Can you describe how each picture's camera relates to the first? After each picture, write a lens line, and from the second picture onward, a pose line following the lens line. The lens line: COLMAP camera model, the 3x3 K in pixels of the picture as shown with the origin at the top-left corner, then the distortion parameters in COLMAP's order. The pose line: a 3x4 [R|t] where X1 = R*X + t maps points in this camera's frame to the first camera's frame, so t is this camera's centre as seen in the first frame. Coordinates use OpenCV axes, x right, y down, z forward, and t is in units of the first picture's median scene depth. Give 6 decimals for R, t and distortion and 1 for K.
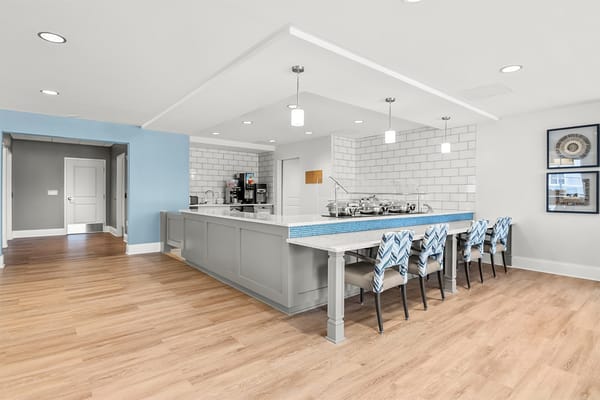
lens RADIAL K [[306.3, 0, 300.0], [0, 306.3, 200.0], [0, 0, 1]] dist [-0.010208, -0.000432]
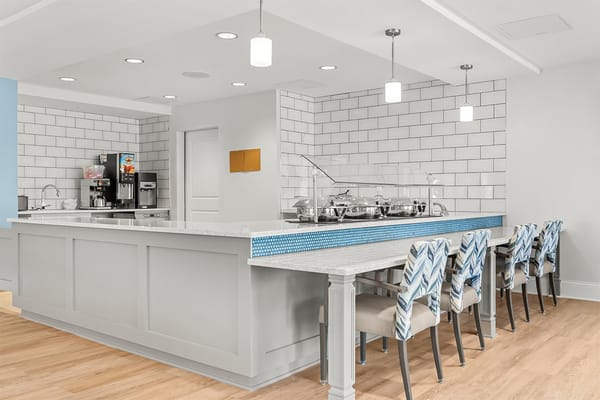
lens RADIAL K [[525.9, 0, 300.0], [0, 525.9, 200.0], [0, 0, 1]] dist [-0.002709, 0.001290]
pose [[0.980035, -0.009634, 0.198592, -0.104759], [0.011310, 0.999909, -0.007304, 0.016930], [-0.198503, 0.009404, 0.980055, -0.001911]]
